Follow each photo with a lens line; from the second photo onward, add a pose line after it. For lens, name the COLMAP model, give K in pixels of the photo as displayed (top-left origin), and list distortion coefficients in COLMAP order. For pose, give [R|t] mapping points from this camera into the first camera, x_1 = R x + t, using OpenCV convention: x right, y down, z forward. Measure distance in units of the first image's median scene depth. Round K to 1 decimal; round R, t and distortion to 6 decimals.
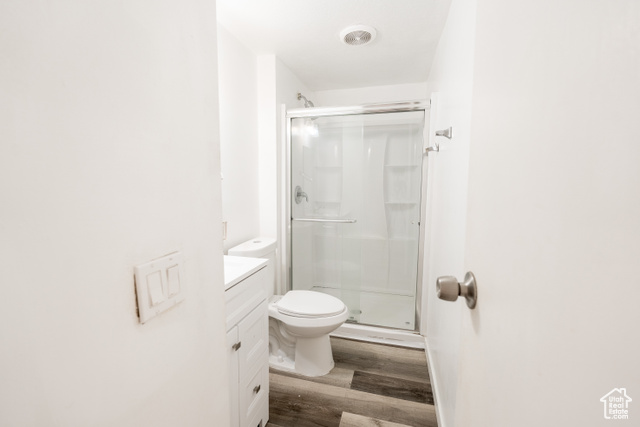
lens RADIAL K [[289.3, 0, 320.0], [0, 289.3, 213.5], [0, 0, 1]] dist [-0.000006, 0.000006]
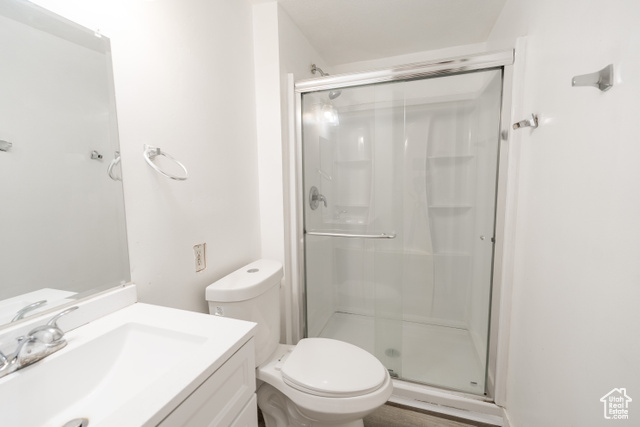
lens RADIAL K [[289.3, 0, 320.0], [0, 289.3, 213.5], [0, 0, 1]] dist [-0.000006, 0.000006]
pose [[0.997737, -0.013620, -0.065851, -0.009189], [0.013786, 0.999903, 0.002072, -0.026700], [0.065816, -0.002975, 0.997827, 0.247933]]
